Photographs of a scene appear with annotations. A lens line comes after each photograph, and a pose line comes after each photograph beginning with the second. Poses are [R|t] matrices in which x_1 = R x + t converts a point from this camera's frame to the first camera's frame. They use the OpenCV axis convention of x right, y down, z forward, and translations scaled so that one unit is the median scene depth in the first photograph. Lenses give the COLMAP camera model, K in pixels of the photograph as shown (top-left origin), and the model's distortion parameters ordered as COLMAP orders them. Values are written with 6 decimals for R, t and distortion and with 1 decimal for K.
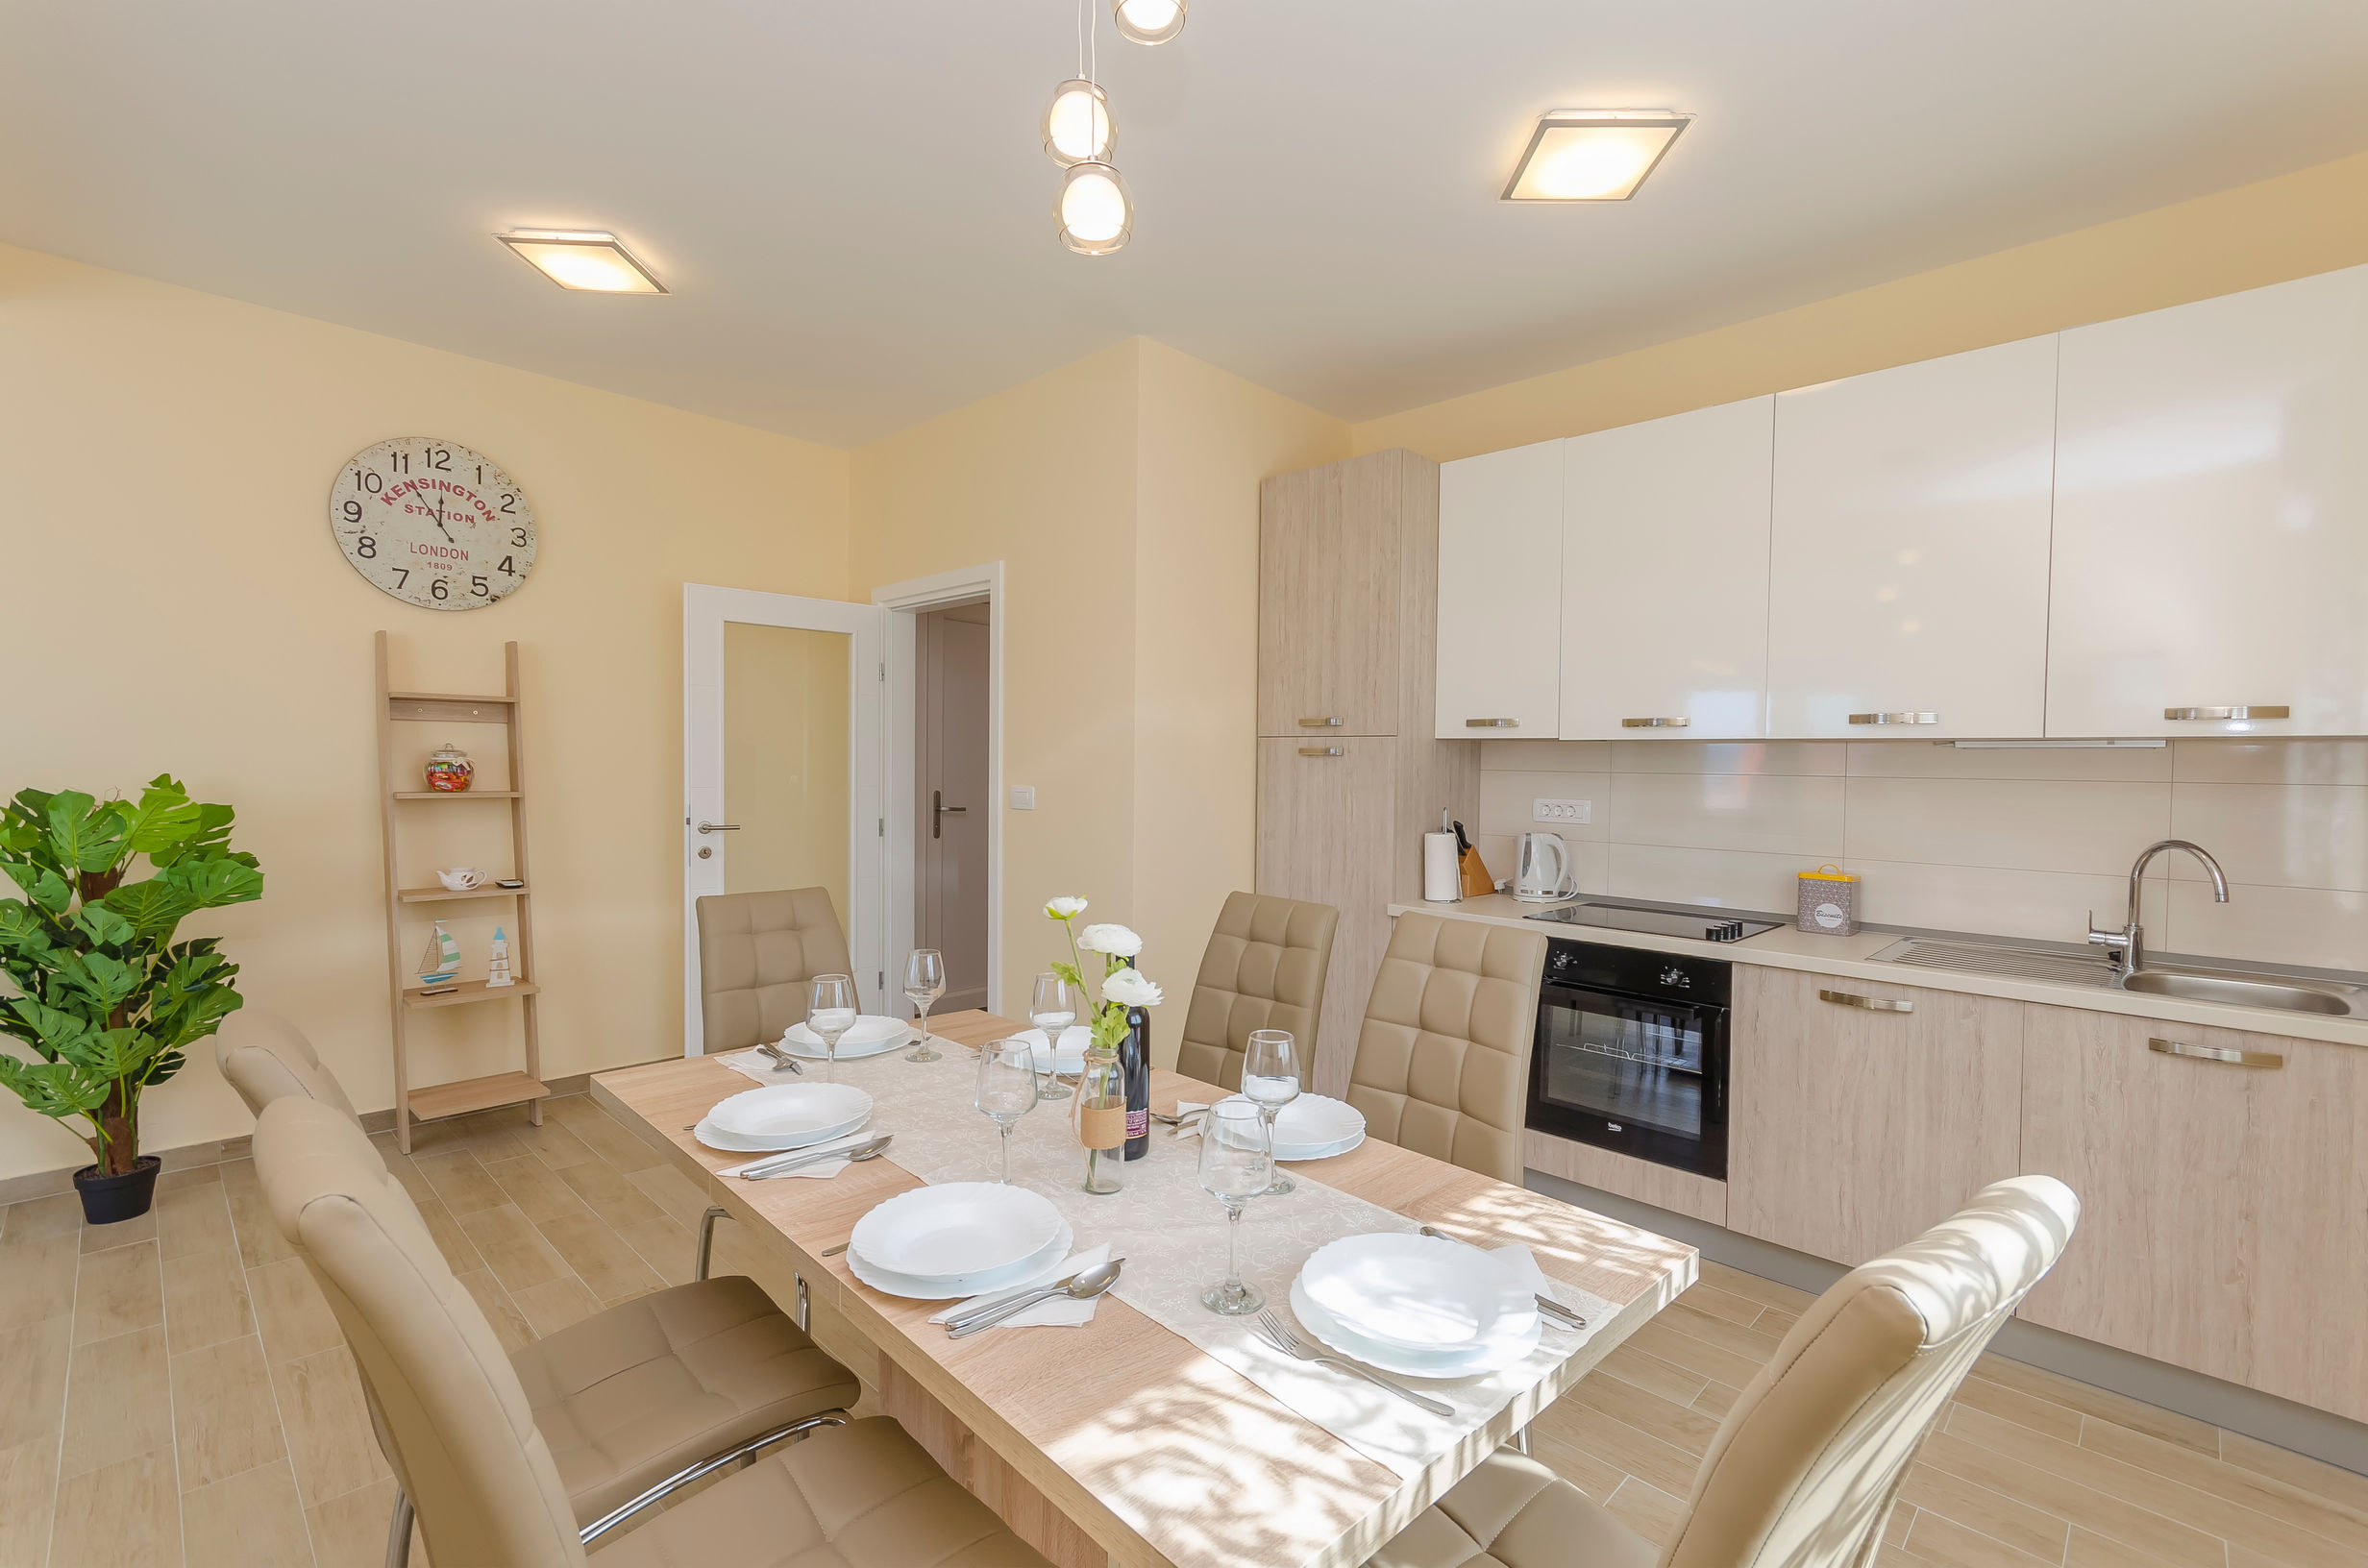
lens RADIAL K [[1038.4, 0, 1177.4], [0, 1038.4, 803.1], [0, 0, 1]] dist [0.004843, 0.000941]
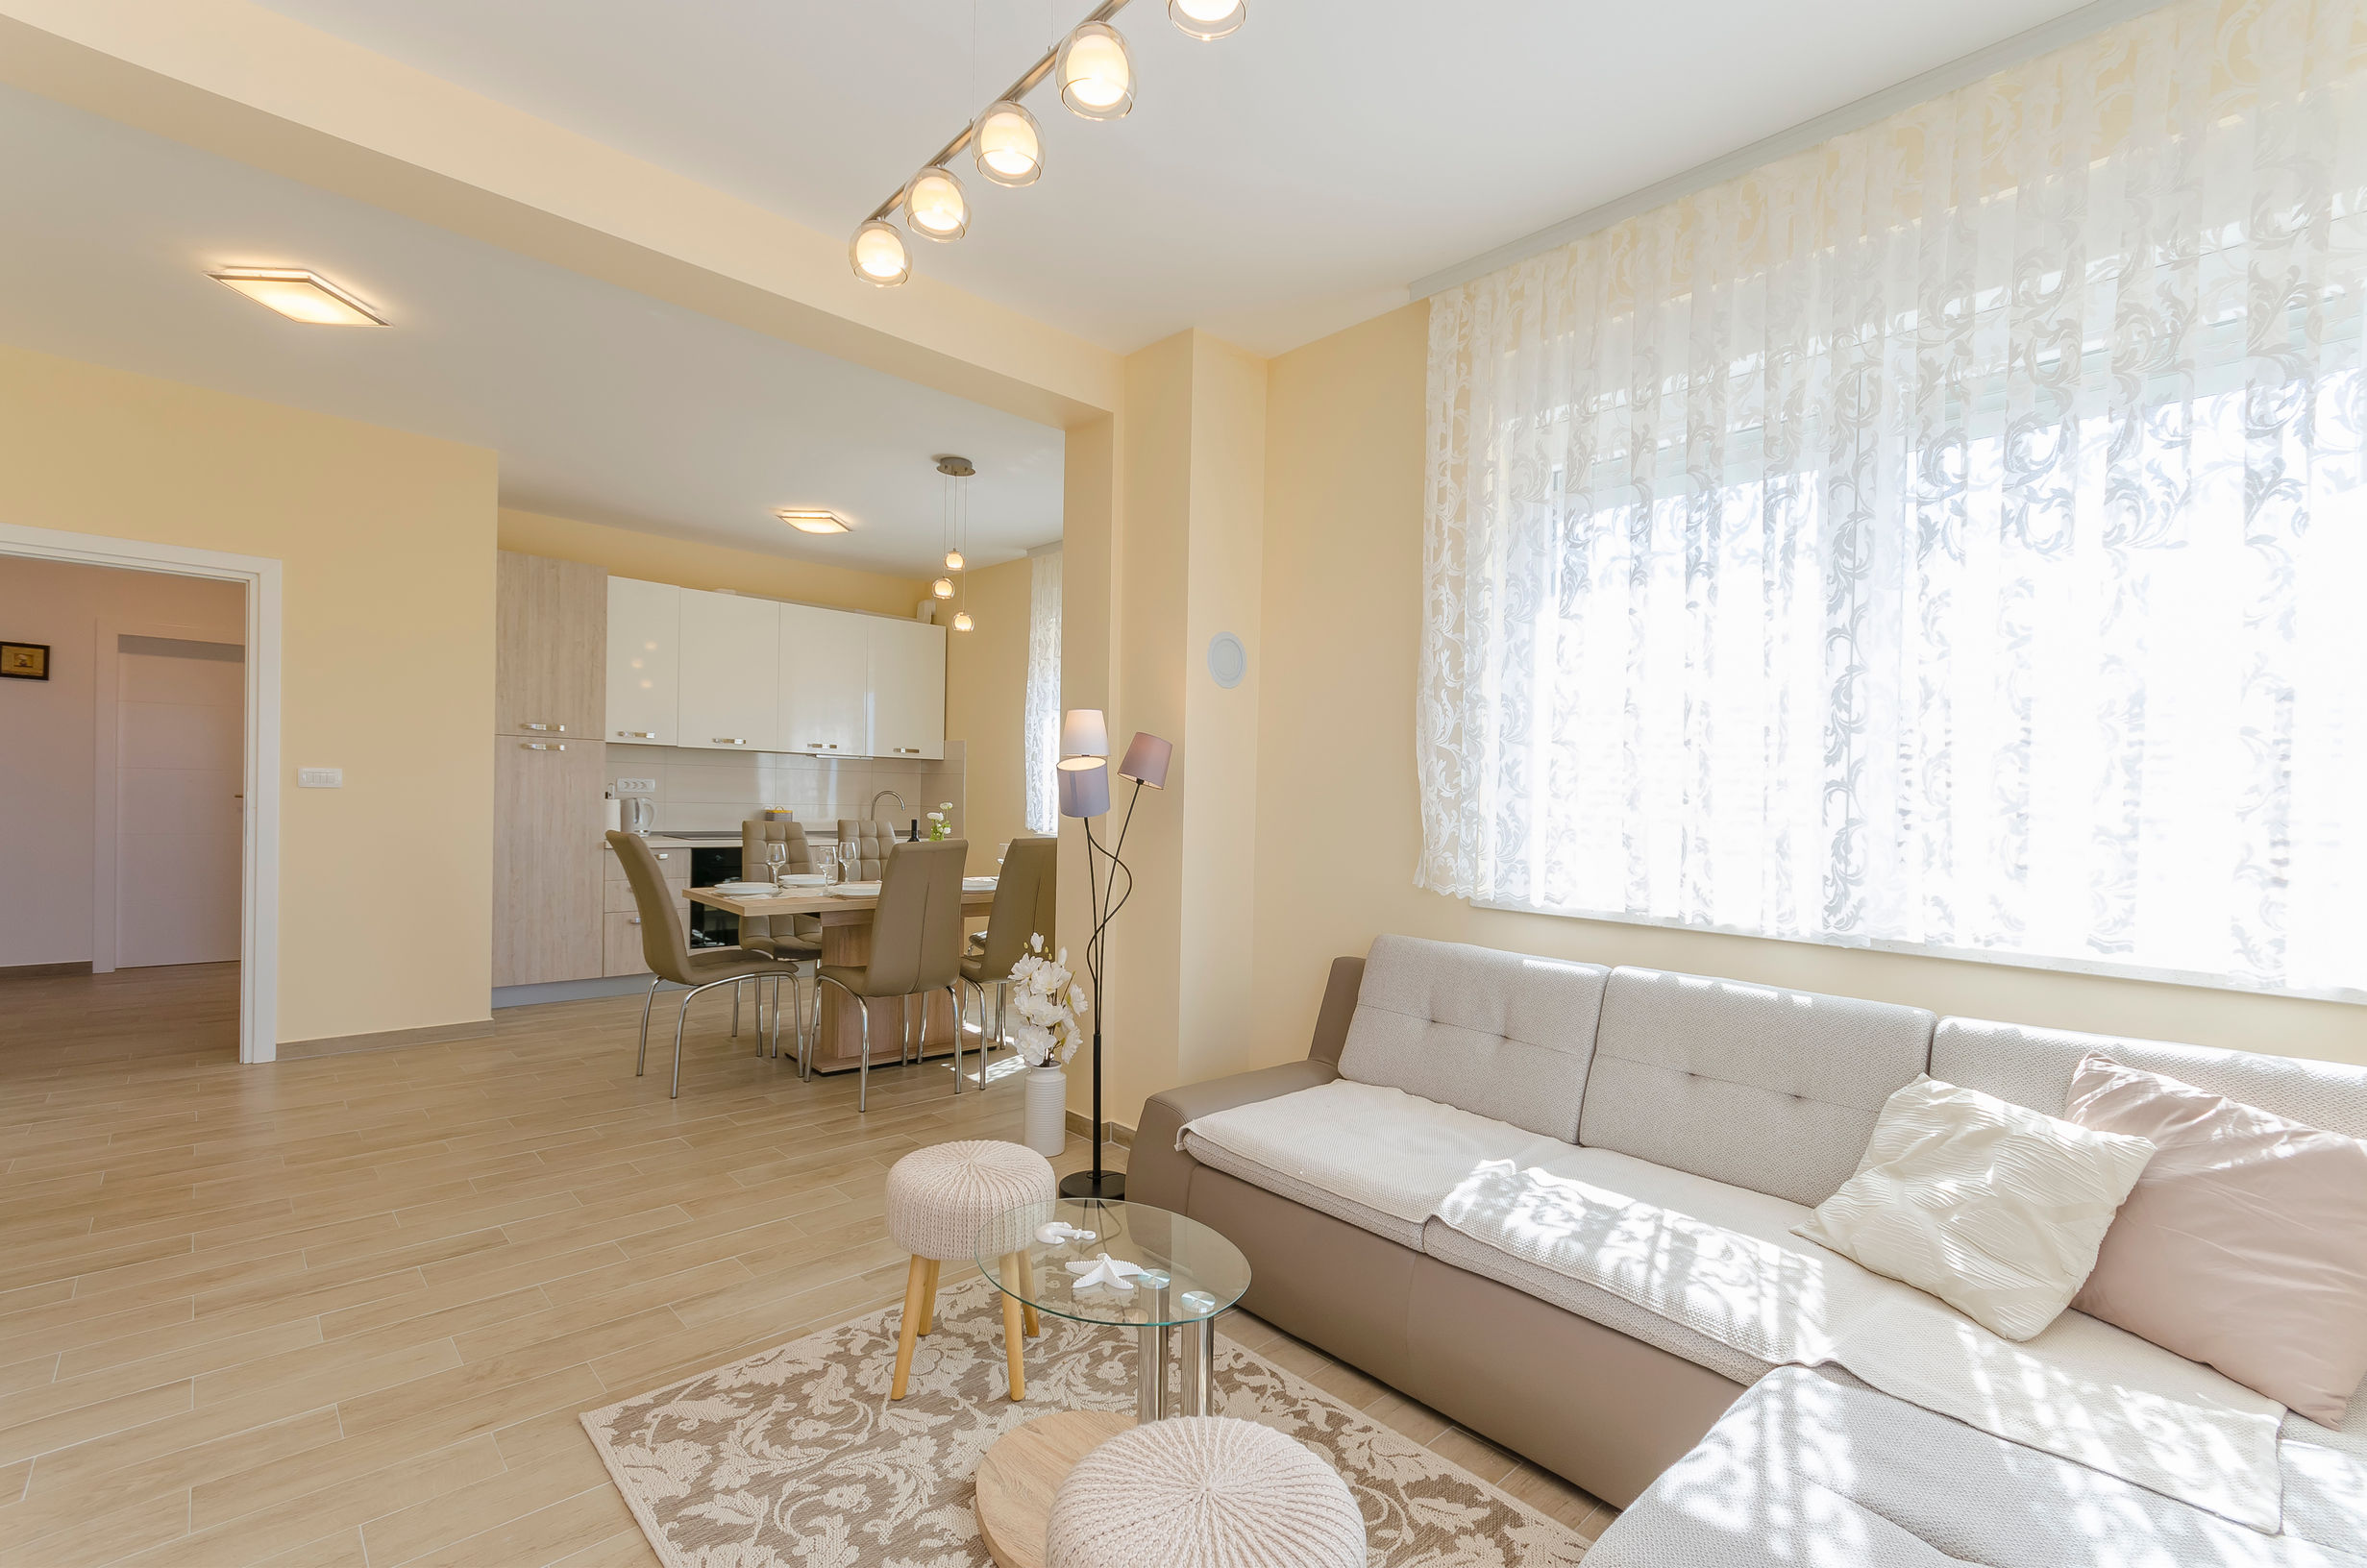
lens RADIAL K [[1038.0, 0, 1195.1], [0, 1038.0, 809.2], [0, 0, 1]] dist [0.004843, 0.000941]
pose [[0.028081, -0.025375, 0.999284, -1.371014], [0.015010, 0.999576, 0.024960, 0.017460], [-0.999493, 0.014299, 0.028450, 0.016997]]
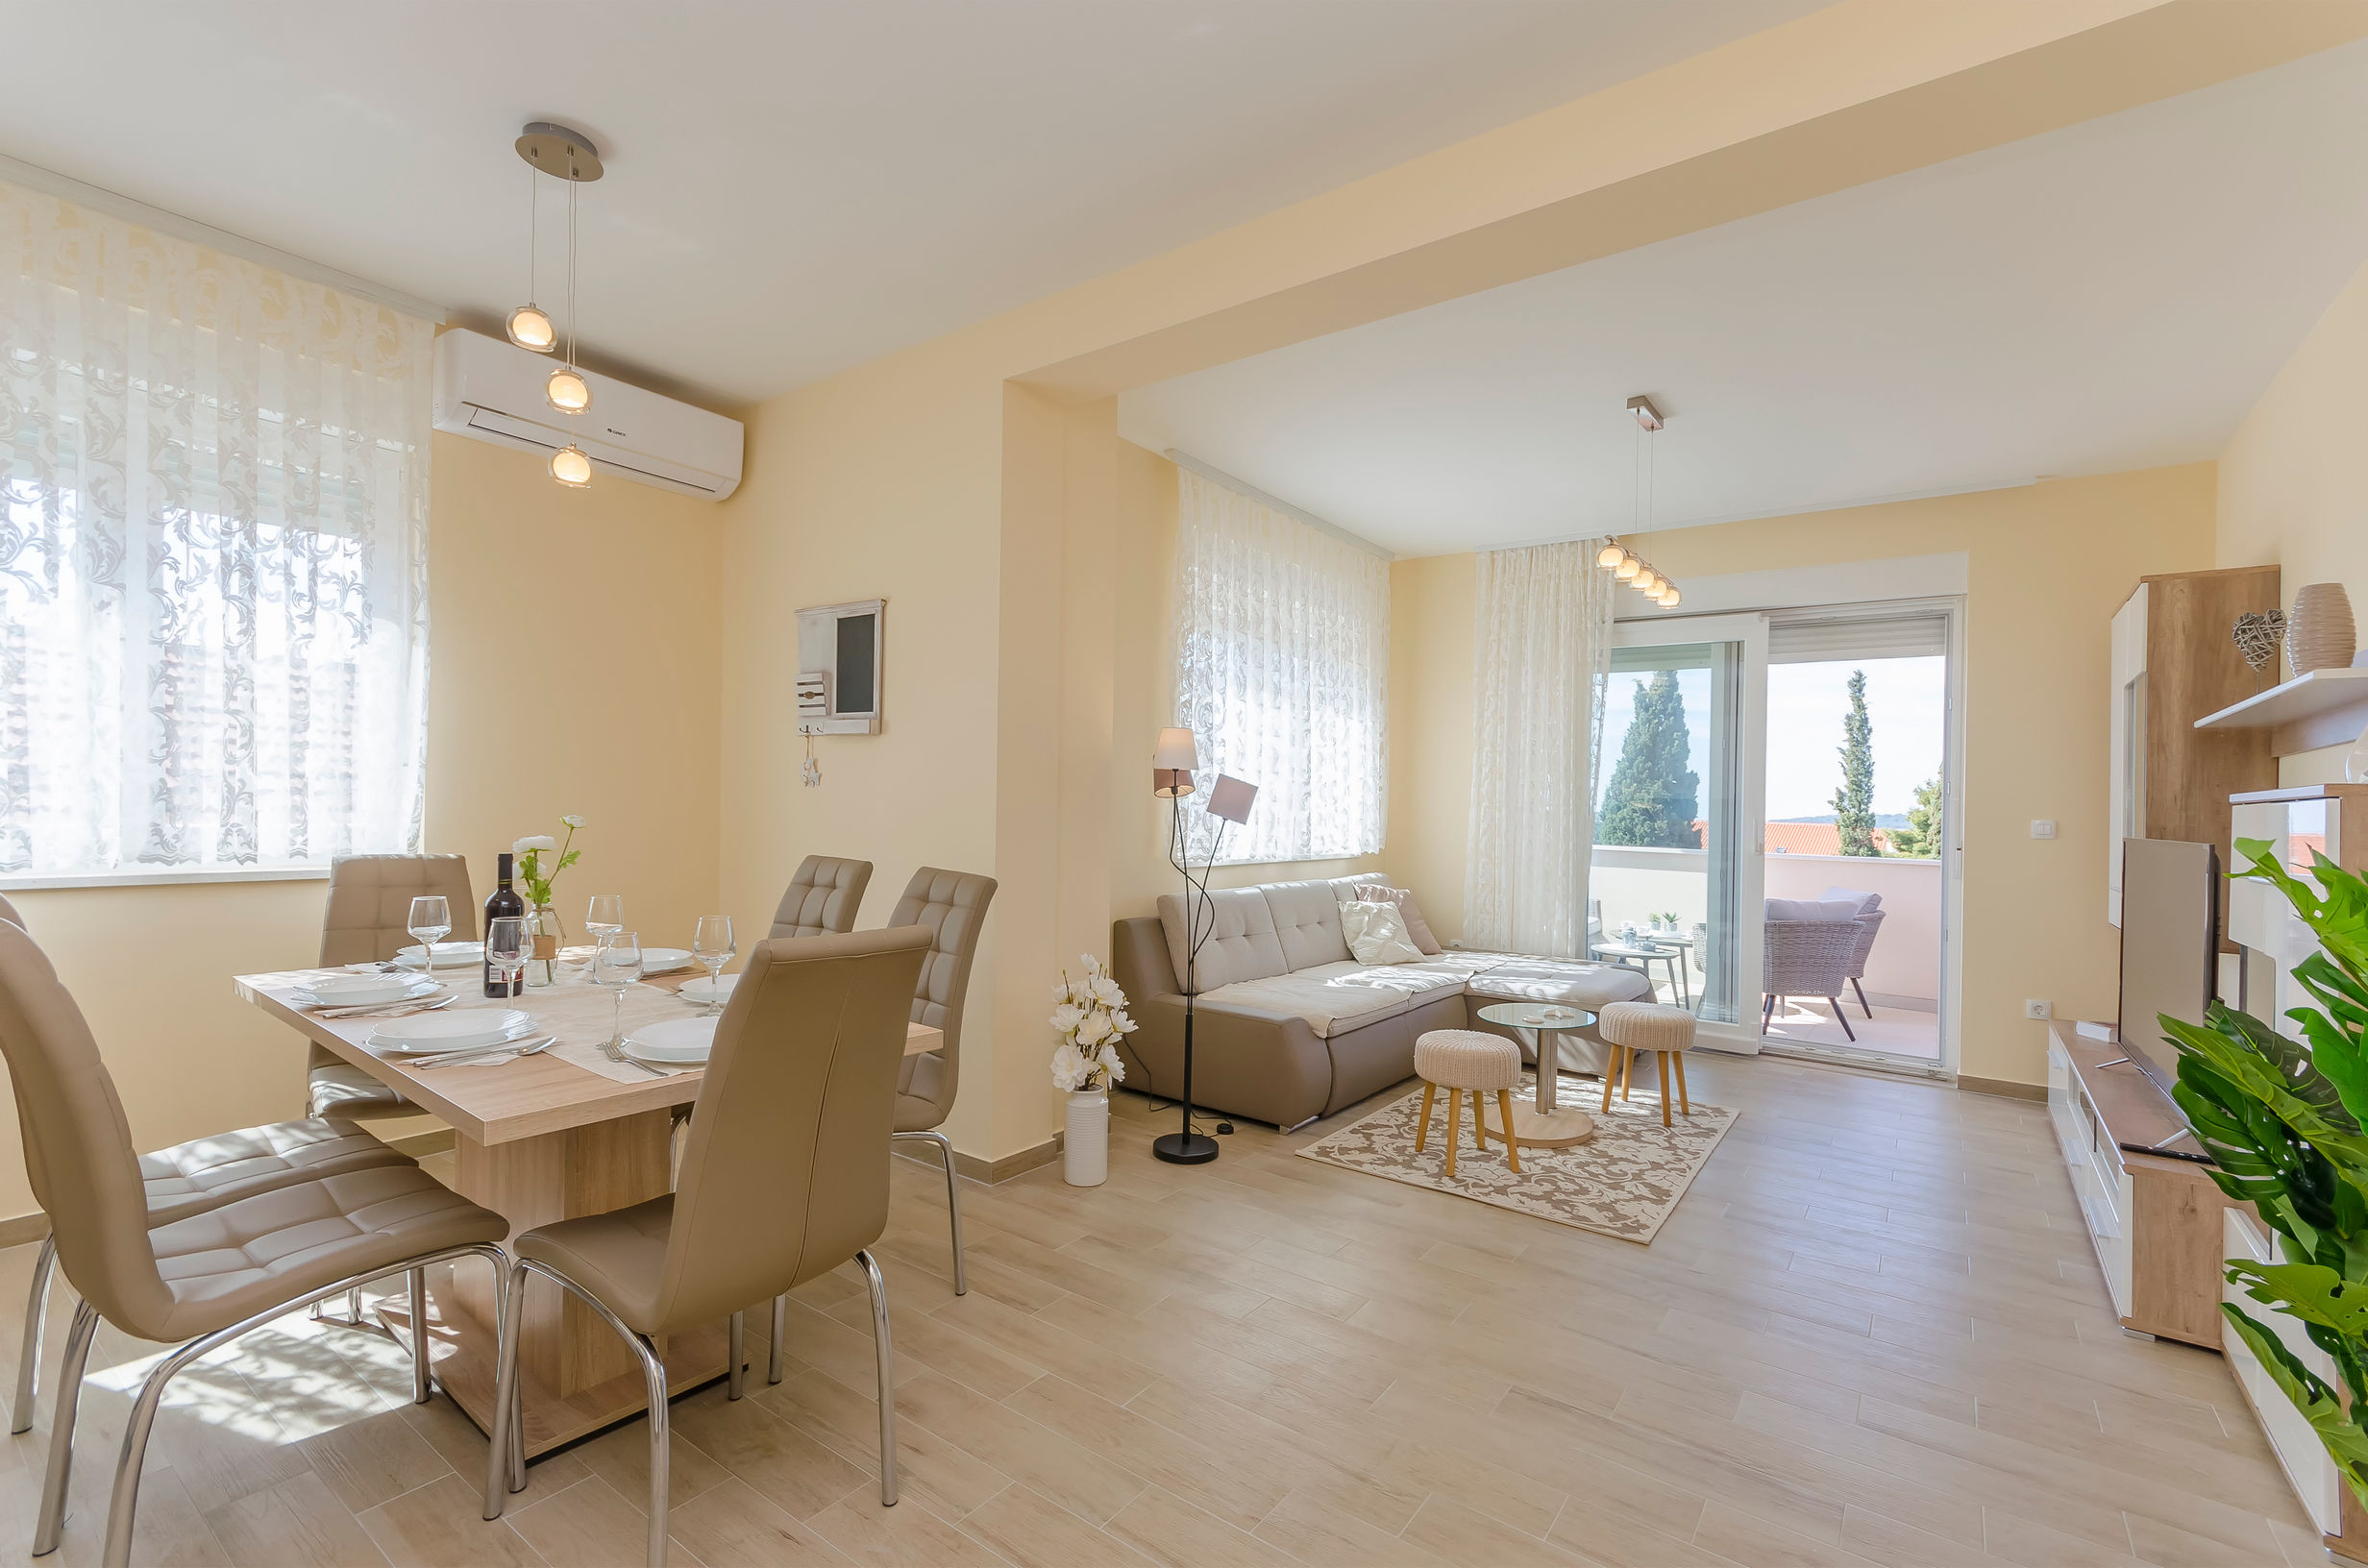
lens RADIAL K [[1038.4, 0, 1167.0], [0, 1038.4, 796.2], [0, 0, 1]] dist [0.004843, 0.000941]
pose [[-0.989418, -0.040525, -0.139318, -0.327082], [-0.046036, 0.998271, 0.036560, -0.018606], [0.137595, 0.042587, -0.989573, 1.115964]]
